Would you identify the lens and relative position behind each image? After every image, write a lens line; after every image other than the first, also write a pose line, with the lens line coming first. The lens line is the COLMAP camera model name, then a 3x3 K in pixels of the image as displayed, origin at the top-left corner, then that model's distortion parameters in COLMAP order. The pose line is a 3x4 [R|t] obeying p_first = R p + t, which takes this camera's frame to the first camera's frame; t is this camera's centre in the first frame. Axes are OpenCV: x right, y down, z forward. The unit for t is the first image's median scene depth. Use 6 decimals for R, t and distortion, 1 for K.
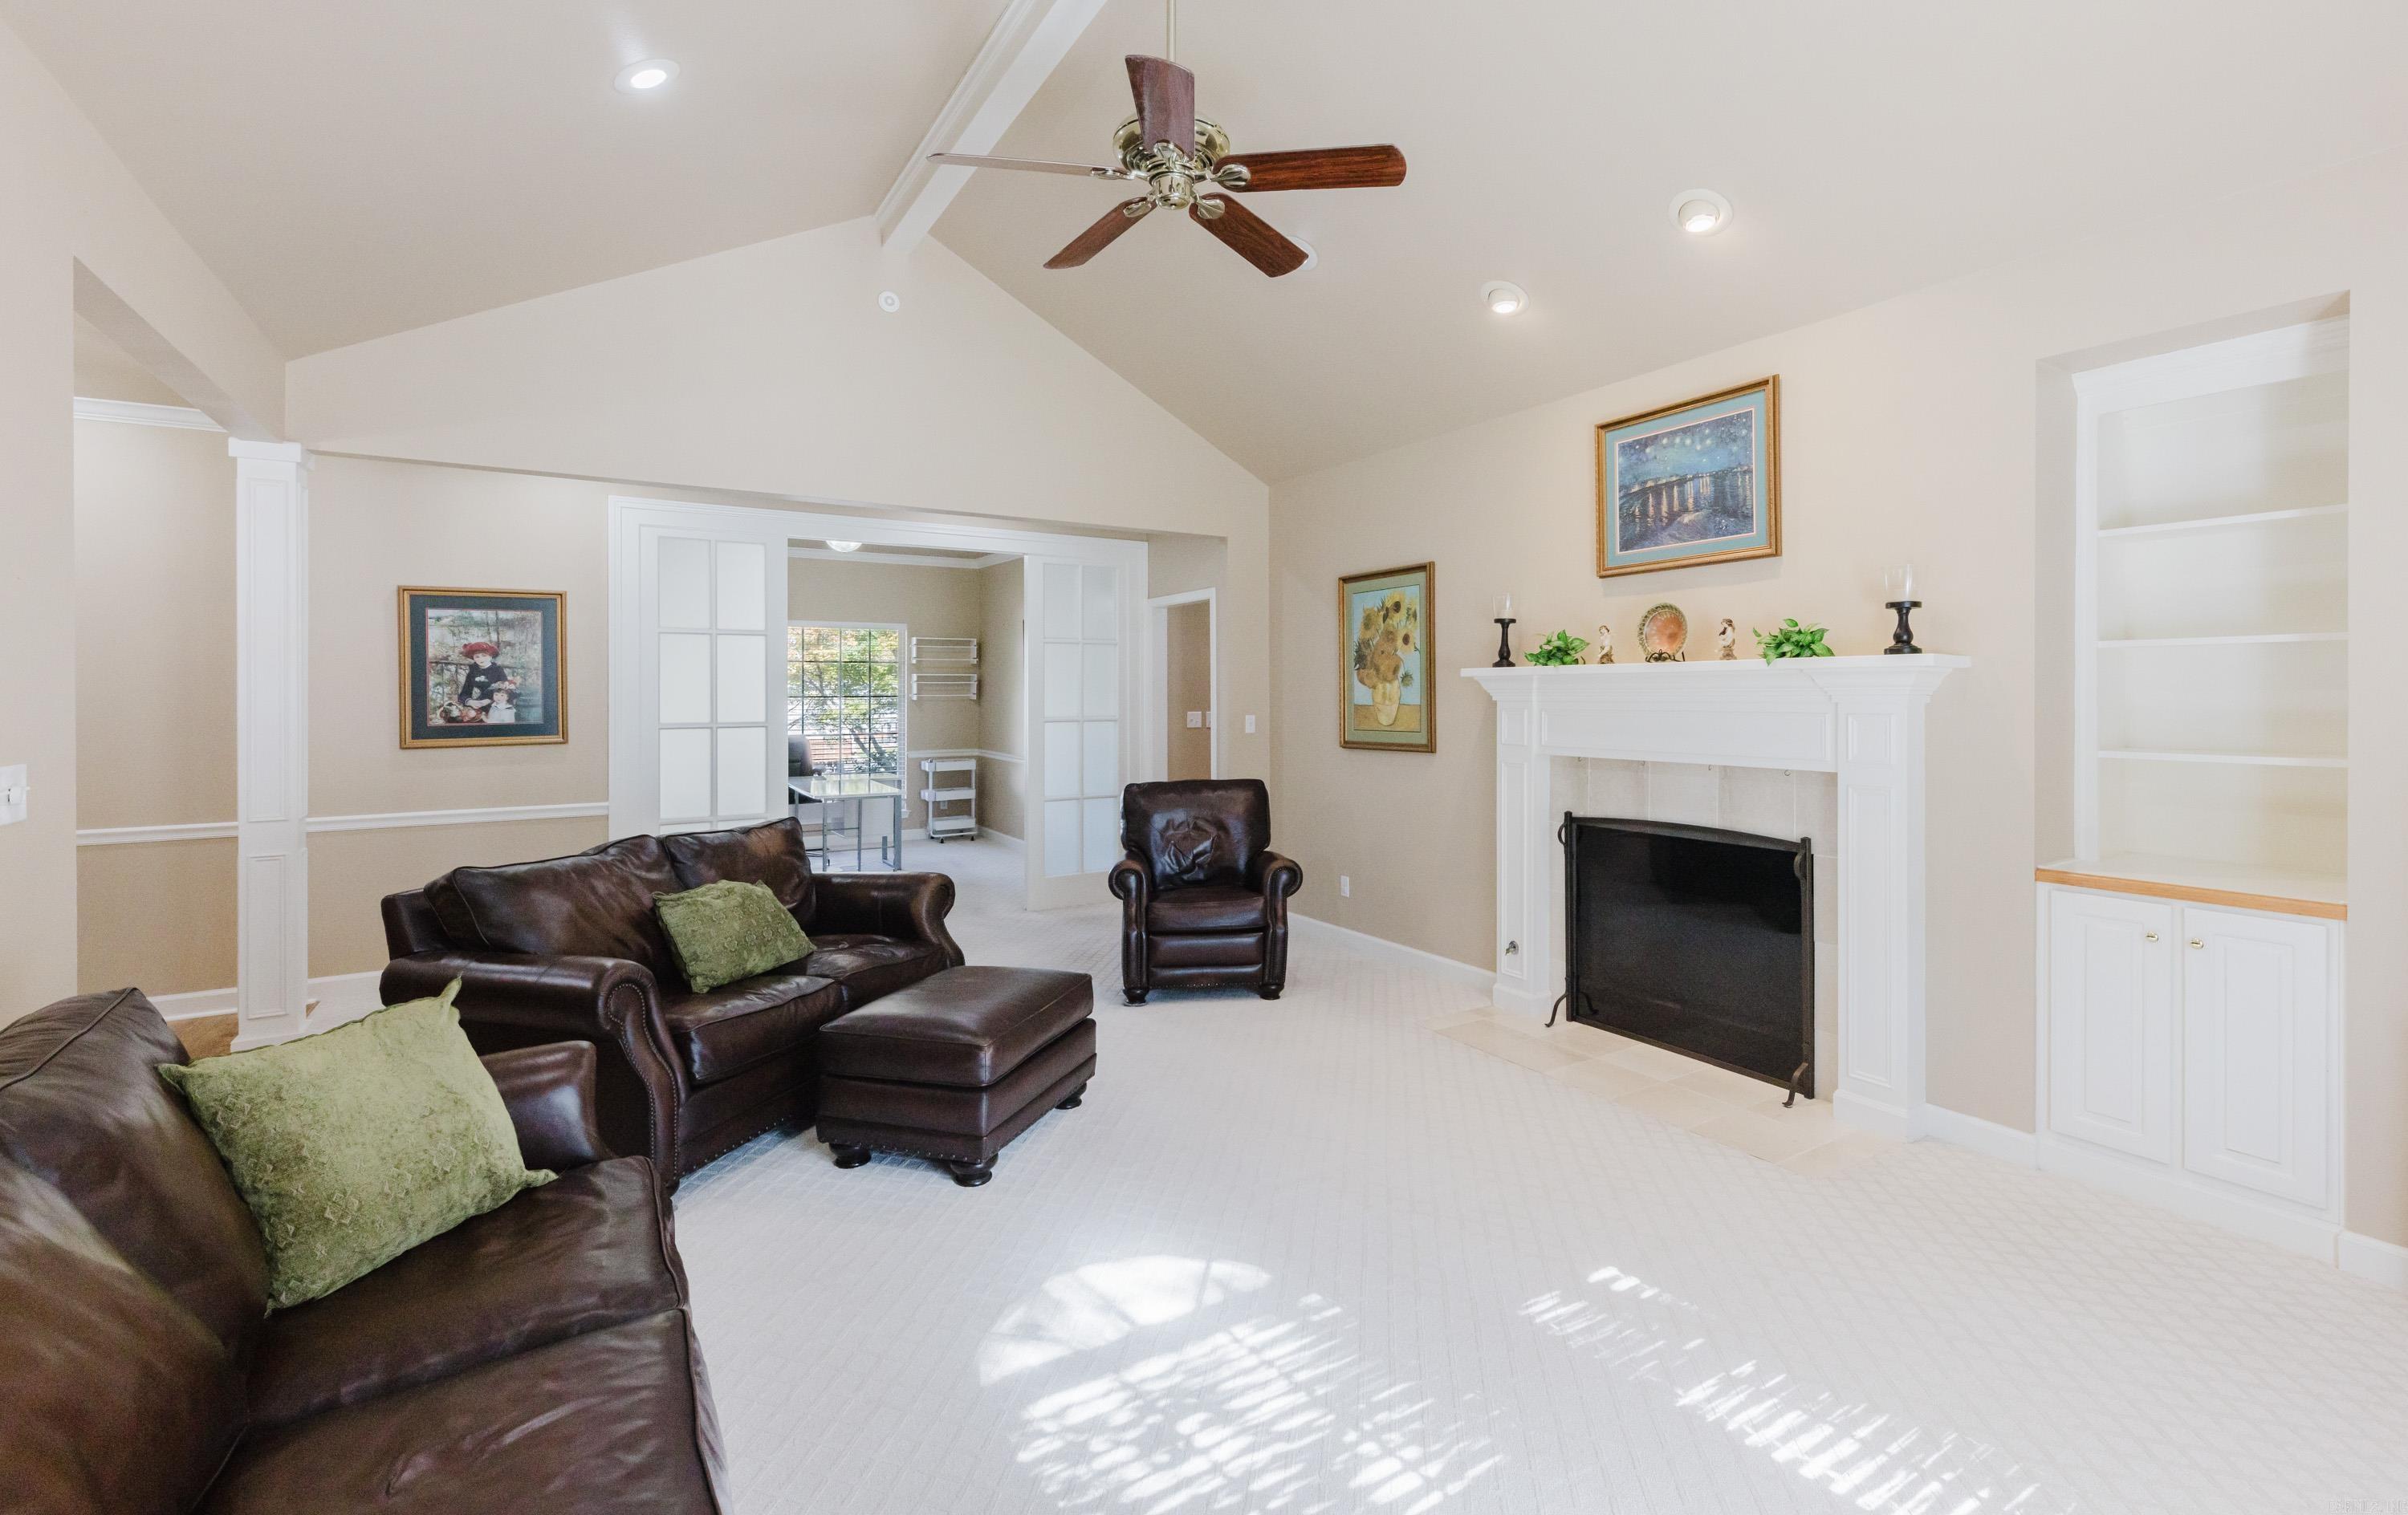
lens RADIAL K [[1055.4, 0, 1257.5], [0, 1055.4, 685.3], [0, 0, 1]] dist [0.000072, -0.000265]
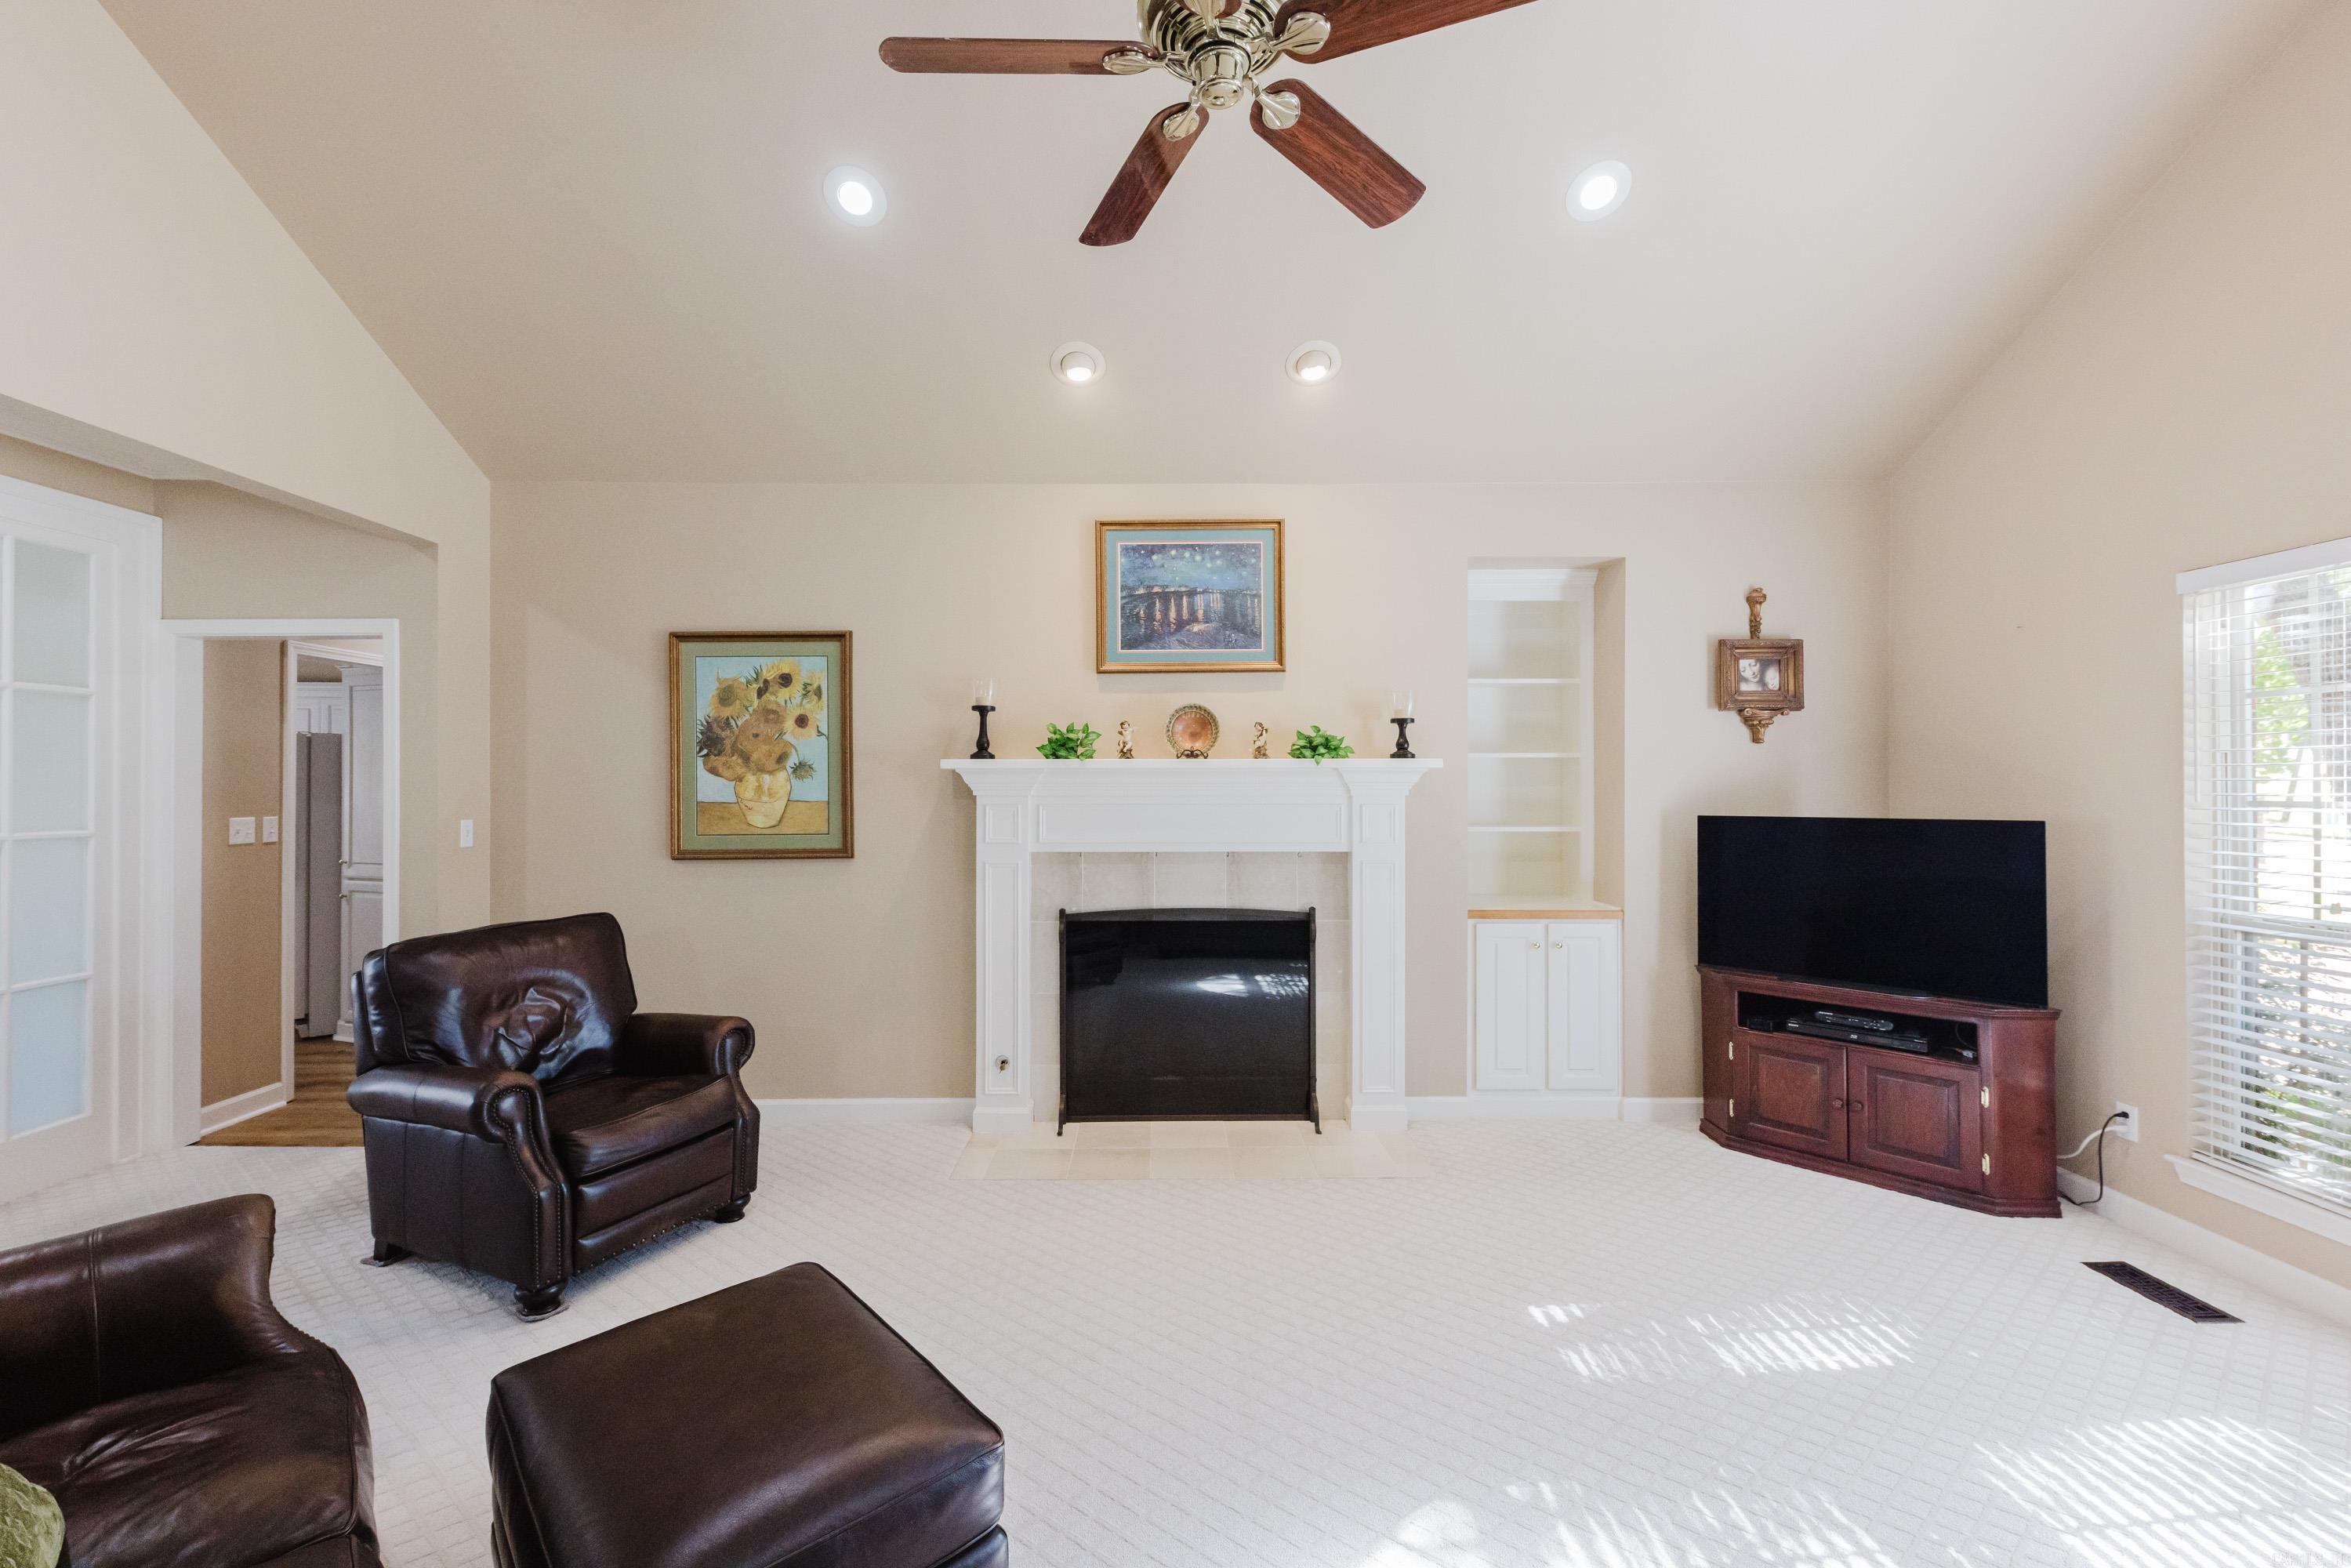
lens RADIAL K [[981.2, 0, 1177.6], [0, 981.2, 776.3], [0, 0, 1]] dist [0.009618, 0.000256]
pose [[0.540172, 0.007933, 0.841517, -0.442920], [-0.007114, 0.999963, -0.004860, 0.000805], [-0.841524, -0.003361, 0.540209, 0.450801]]
